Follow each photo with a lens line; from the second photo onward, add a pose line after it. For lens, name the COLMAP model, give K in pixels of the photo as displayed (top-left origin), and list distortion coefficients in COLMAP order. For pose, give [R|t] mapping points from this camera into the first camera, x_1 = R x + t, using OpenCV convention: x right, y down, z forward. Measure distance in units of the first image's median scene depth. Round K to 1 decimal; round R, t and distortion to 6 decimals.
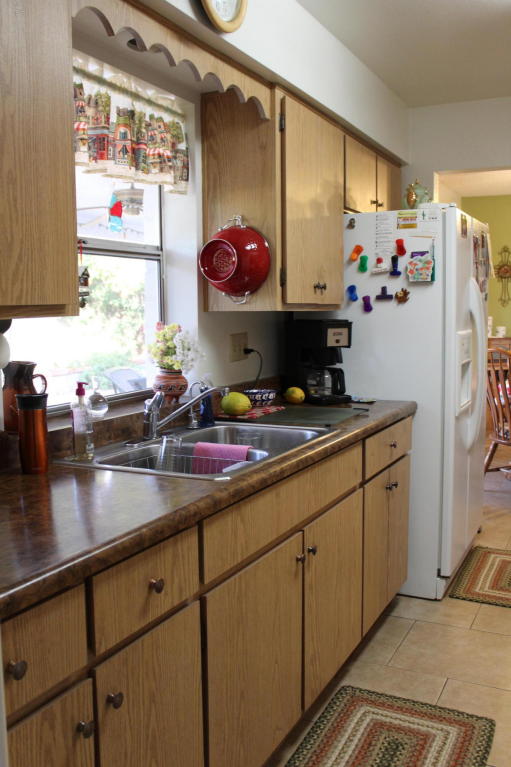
lens RADIAL K [[721.0, 0, 252.7], [0, 721.0, 383.0], [0, 0, 1]] dist [-0.148841, 0.153541]
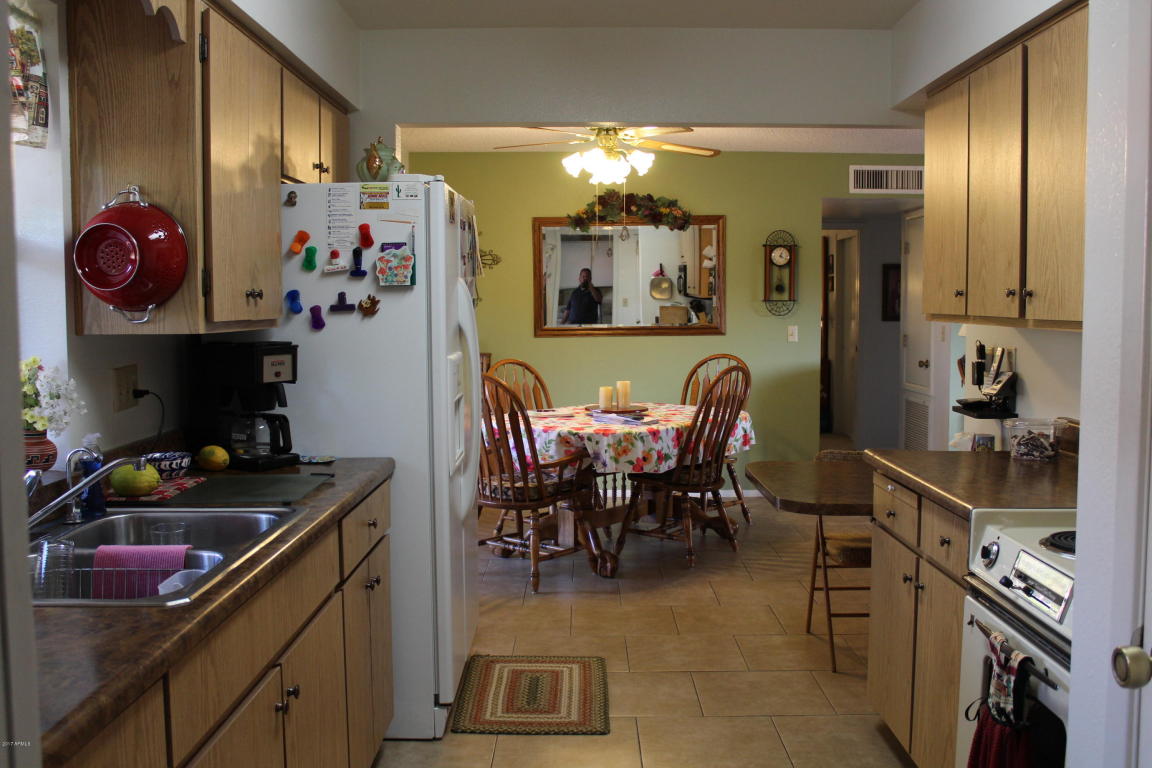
lens RADIAL K [[1085.5, 0, 578.1], [0, 1085.5, 382.4], [0, 0, 1]] dist [-0.153655, 0.156933]
pose [[0.894768, -0.027122, 0.445706, -0.077971], [0.041231, 0.998908, -0.021988, -0.016983], [-0.444623, 0.038051, 0.894909, -0.020770]]
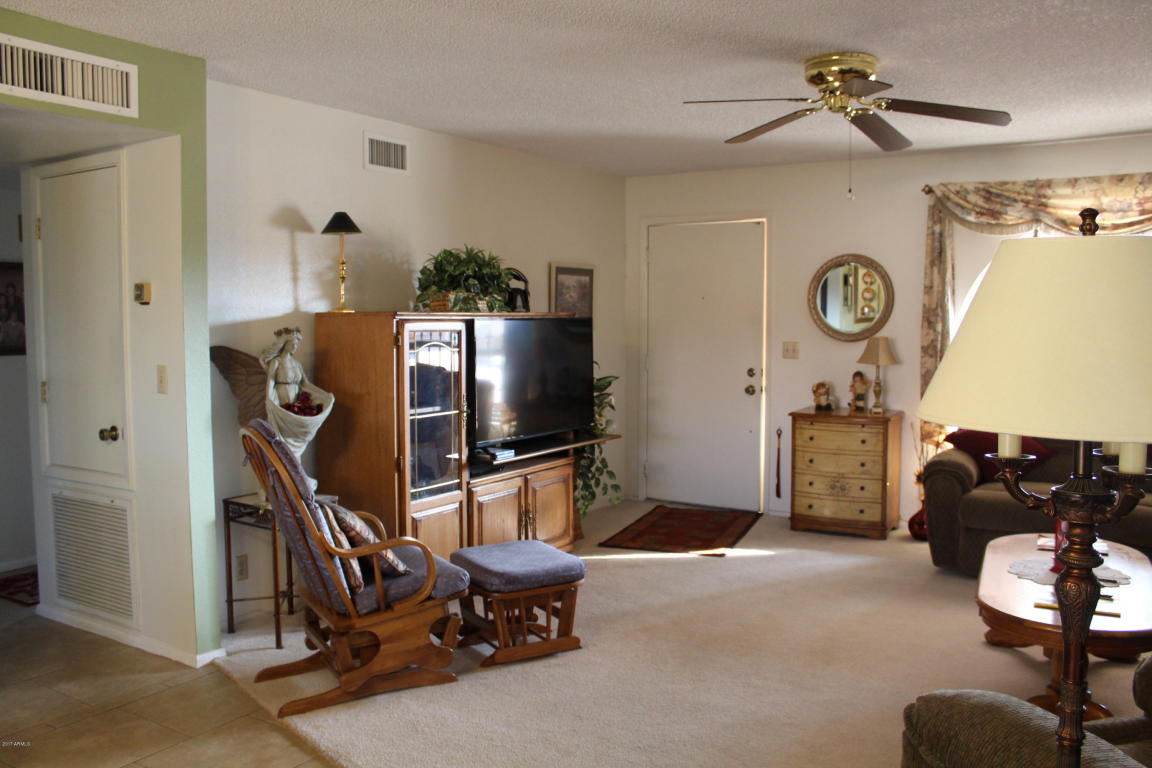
lens RADIAL K [[960.9, 0, 575.8], [0, 960.9, 377.5], [0, 0, 1]] dist [-0.174023, 0.157812]
pose [[0.093384, -0.056097, 0.994049, 0.675347], [0.107835, 0.993108, 0.045914, -0.155025], [-0.989773, 0.102906, 0.098790, 1.220197]]
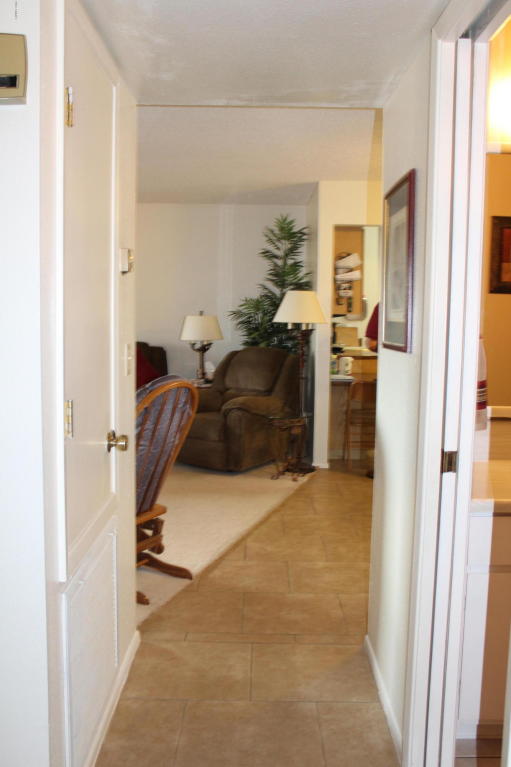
lens RADIAL K [[722.7, 0, 255.9], [0, 722.7, 379.6], [0, 0, 1]] dist [-0.153655, 0.156933]
pose [[-0.896211, 0.035858, -0.442176, 2.071913], [-0.054810, 0.980142, 0.190574, -0.299627], [0.440229, 0.195030, -0.876448, 2.682832]]
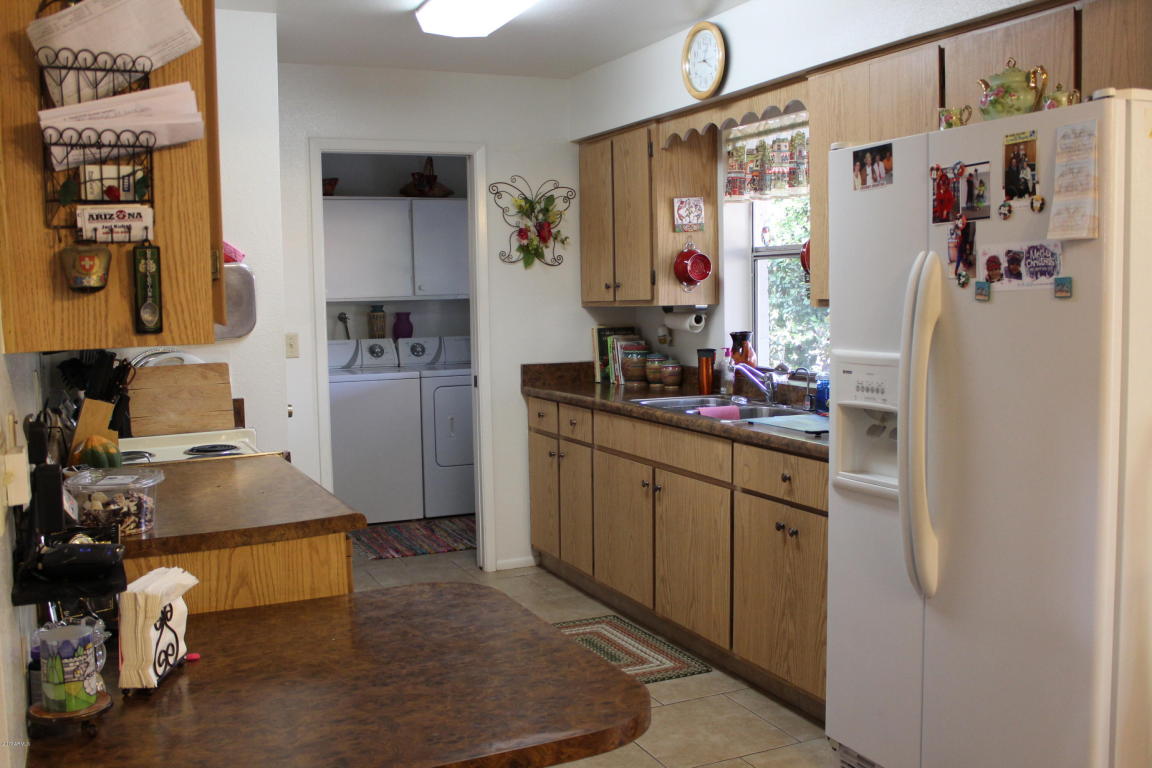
lens RADIAL K [[1085.5, 0, 578.1], [0, 1085.5, 382.4], [0, 0, 1]] dist [-0.153655, 0.156933]
pose [[-0.621171, 0.085302, -0.779019, 1.172012], [-0.057479, 0.986422, 0.153845, -0.176488], [0.781565, 0.140341, -0.607833, 1.415400]]
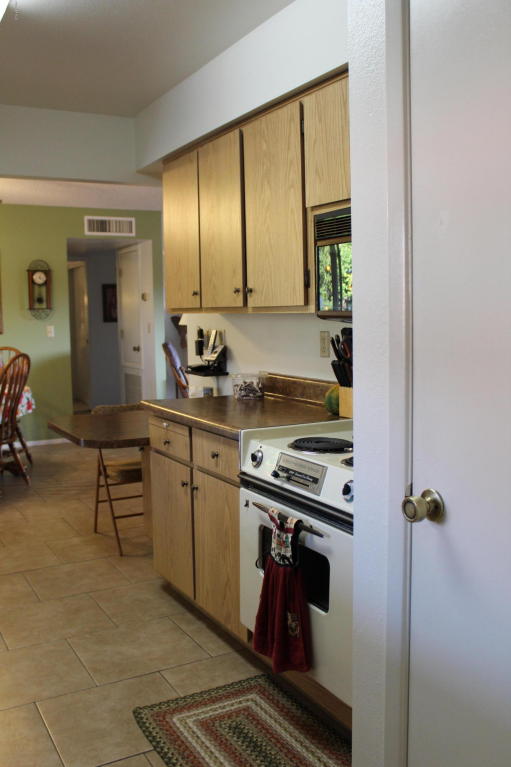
lens RADIAL K [[721.0, 0, 252.7], [0, 721.0, 383.0], [0, 0, 1]] dist [-0.148841, 0.153541]
pose [[0.562357, -0.084412, 0.822575, -0.116621], [0.098882, 0.994503, 0.034454, -0.007375], [-0.820961, 0.061963, 0.567612, 0.086837]]
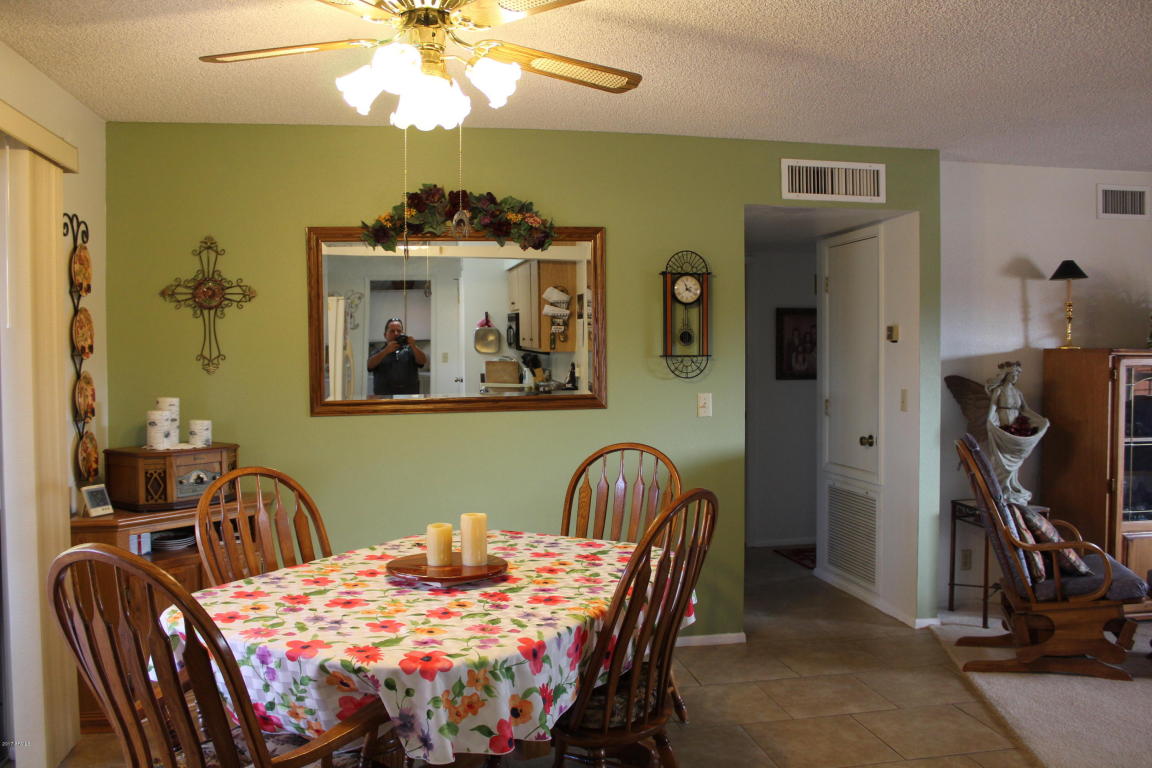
lens RADIAL K [[960.9, 0, 575.8], [0, 960.9, 377.5], [0, 0, 1]] dist [-0.174023, 0.157812]
pose [[0.798257, -0.011793, 0.602202, 0.432589], [0.061757, 0.996141, -0.062355, -0.127412], [-0.599143, 0.086966, 0.795905, 0.932205]]
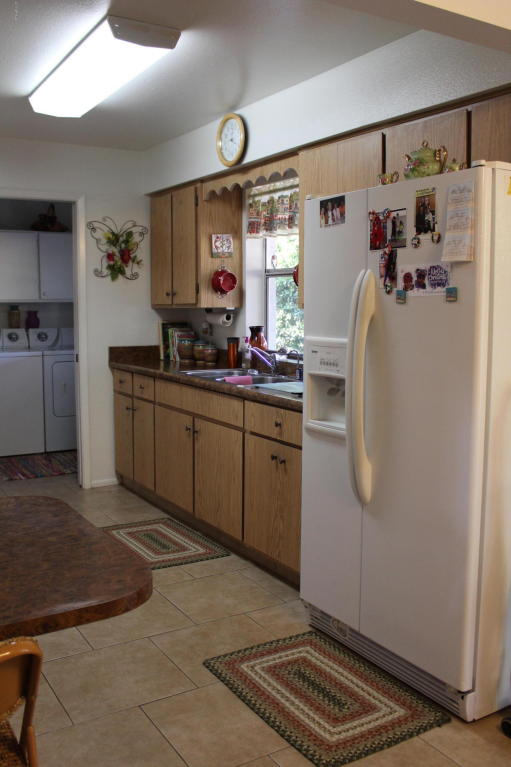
lens RADIAL K [[722.7, 0, 255.9], [0, 722.7, 379.6], [0, 0, 1]] dist [-0.153655, 0.156933]
pose [[-0.520941, 0.099215, -0.847807, 1.120806], [-0.086469, 0.981979, 0.168047, -0.168349], [0.849202, 0.160852, -0.502974, 1.433409]]
